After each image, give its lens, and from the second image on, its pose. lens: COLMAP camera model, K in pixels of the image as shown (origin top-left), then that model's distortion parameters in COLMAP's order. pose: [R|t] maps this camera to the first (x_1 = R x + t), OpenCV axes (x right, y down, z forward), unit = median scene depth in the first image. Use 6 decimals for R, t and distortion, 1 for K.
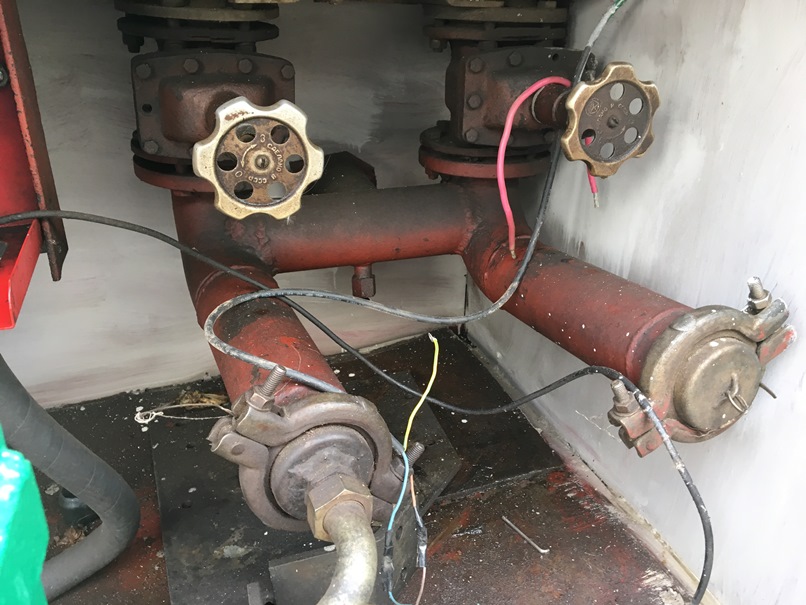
lens RADIAL K [[666.8, 0, 401.9], [0, 666.8, 297.0], [0, 0, 1]] dist [0.083265, -0.106181]
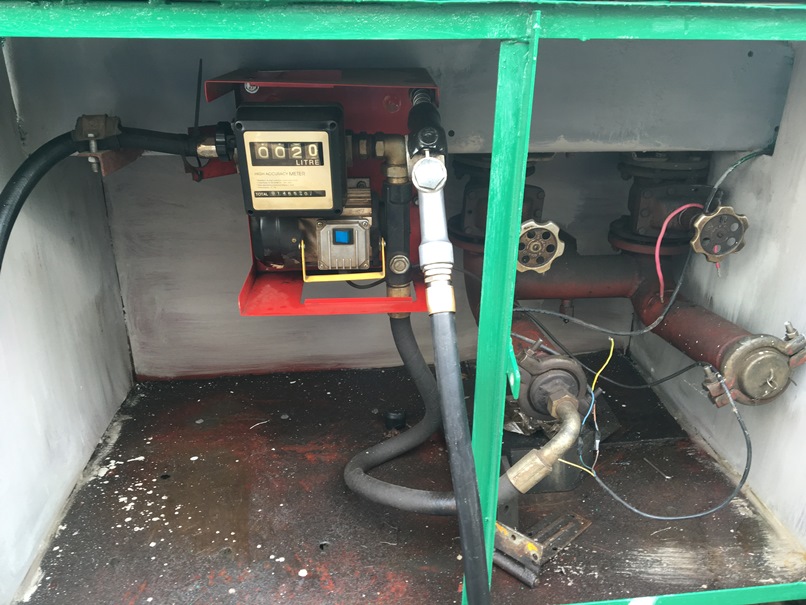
lens RADIAL K [[666.8, 0, 401.9], [0, 666.8, 297.0], [0, 0, 1]] dist [0.083265, -0.106181]
pose [[0.967474, 0.083860, -0.238668, -0.084299], [-0.096232, 0.994529, -0.040645, 0.077255], [0.233954, 0.062291, 0.970250, -1.033654]]
